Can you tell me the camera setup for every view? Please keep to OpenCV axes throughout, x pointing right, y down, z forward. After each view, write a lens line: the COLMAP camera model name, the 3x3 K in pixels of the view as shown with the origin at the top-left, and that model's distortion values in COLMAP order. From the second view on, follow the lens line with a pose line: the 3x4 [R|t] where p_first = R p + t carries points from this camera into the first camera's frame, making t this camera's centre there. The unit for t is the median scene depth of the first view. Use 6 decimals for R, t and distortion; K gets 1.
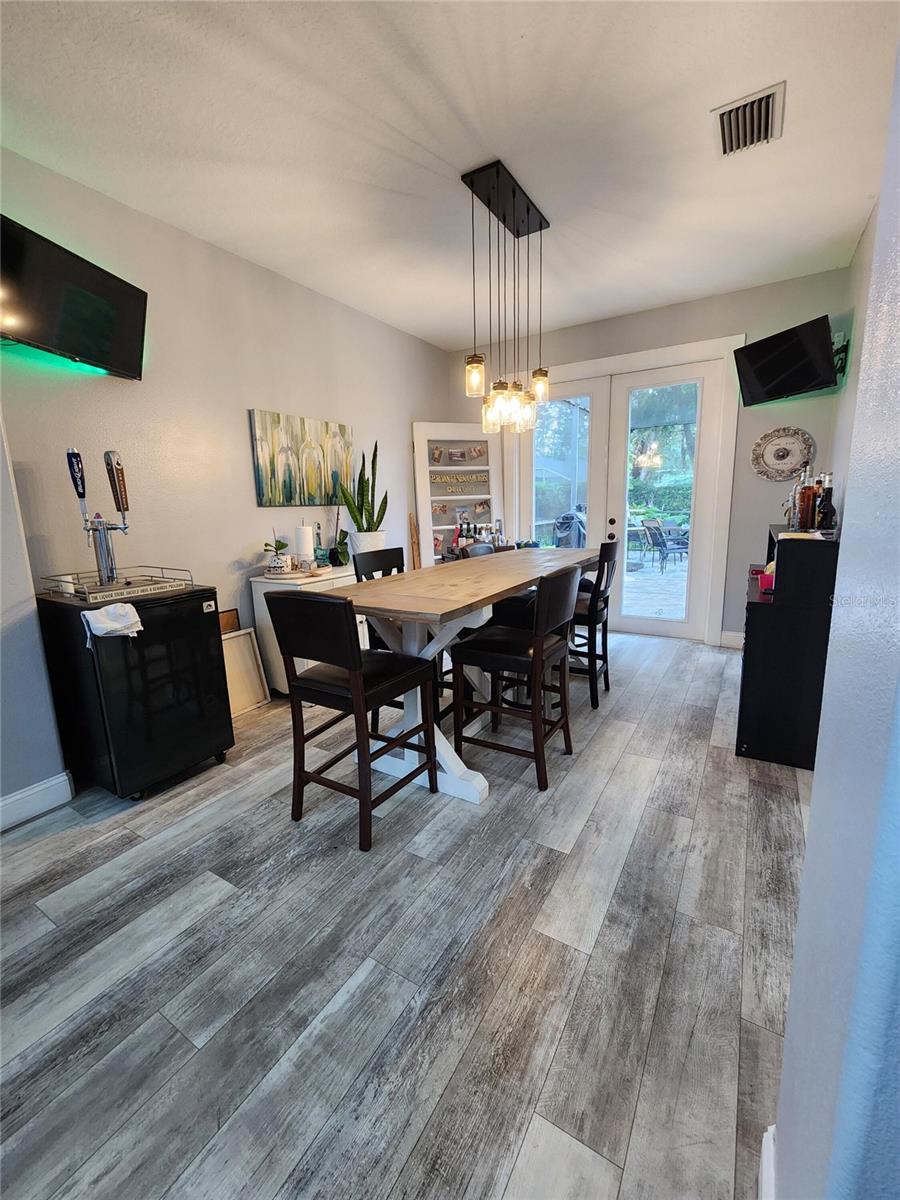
lens RADIAL K [[493.3, 0, 452.1], [0, 493.3, 593.9], [0, 0, 1]] dist [0.001686, 0.000390]
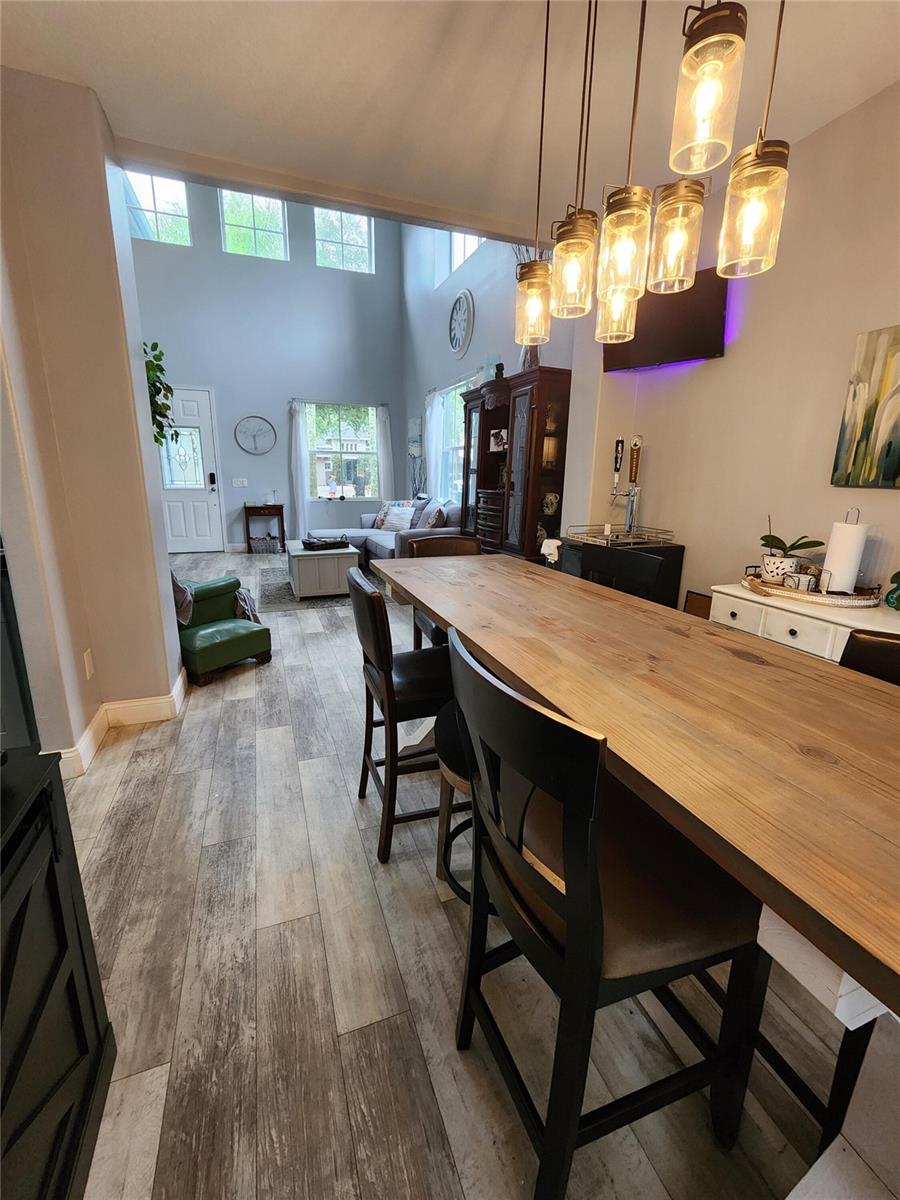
lens RADIAL K [[493.3, 0, 440.5], [0, 493.3, 591.8], [0, 0, 1]] dist [0.001686, 0.000390]
pose [[-0.621350, 0.202049, -0.757034, 0.770359], [-0.136810, 0.923361, 0.358730, -0.336752], [0.771497, 0.326467, -0.546088, 1.598912]]
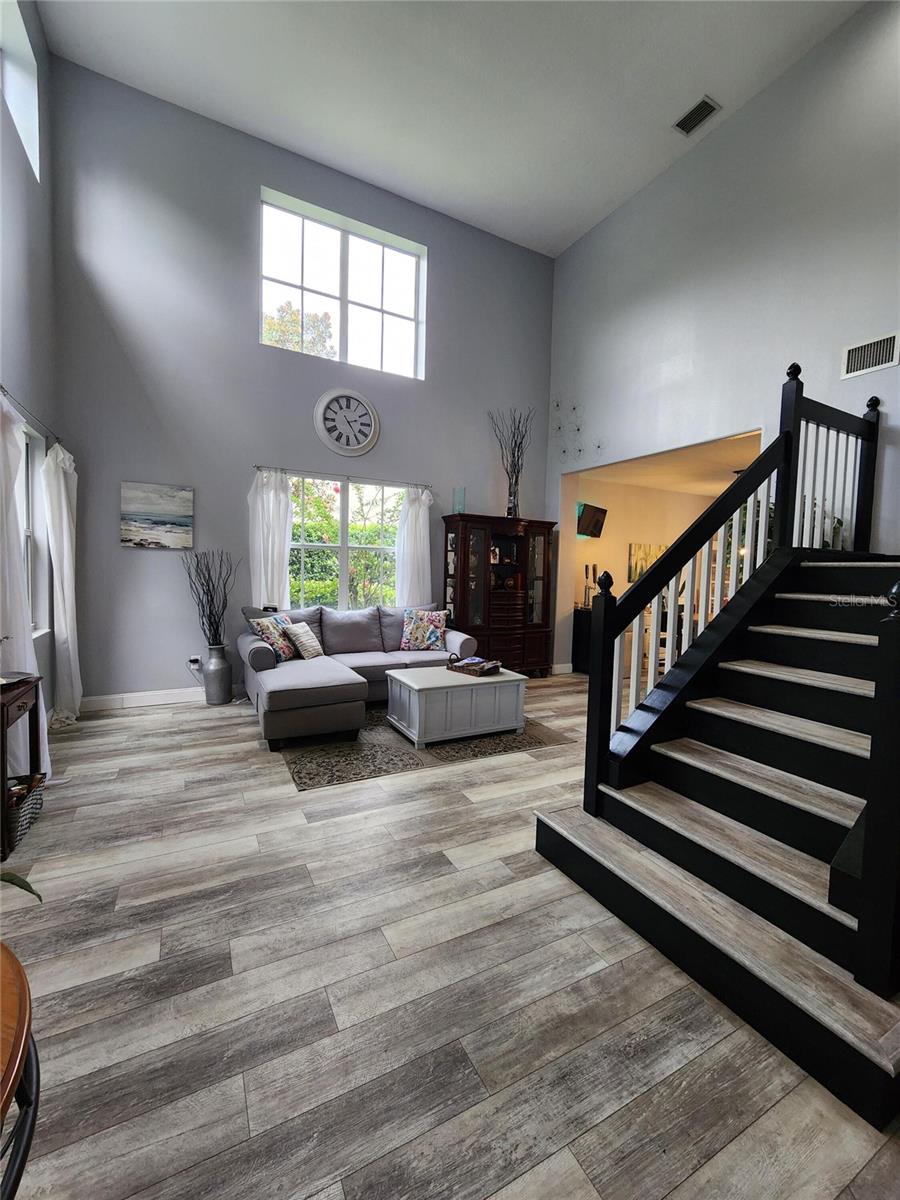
lens RADIAL K [[493.3, 0, 441.3], [0, 493.3, 598.0], [0, 0, 1]] dist [0.001686, 0.000390]
pose [[0.853635, 0.079995, -0.514692, 0.109316], [-0.141091, 0.986706, -0.080646, 0.346261], [0.501399, 0.141461, 0.853574, -2.350086]]
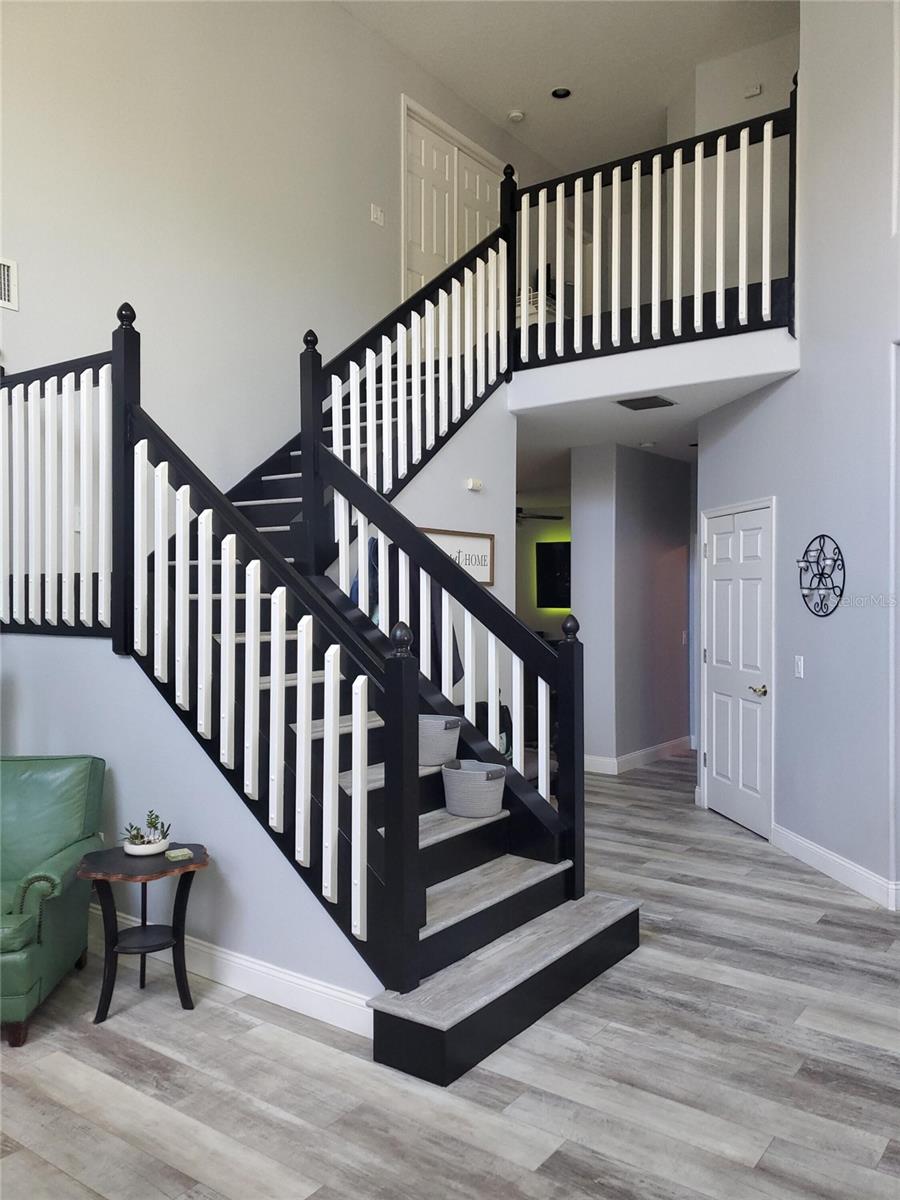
lens RADIAL K [[944.1, 0, 460.3], [0, 944.1, 601.8], [0, 0, 1]] dist [0.055604, -0.012363]
pose [[0.077028, 0.010916, 0.996969, -1.735375], [0.176014, 0.984086, -0.024374, 0.146117], [-0.981369, 0.177358, 0.073881, -1.351815]]
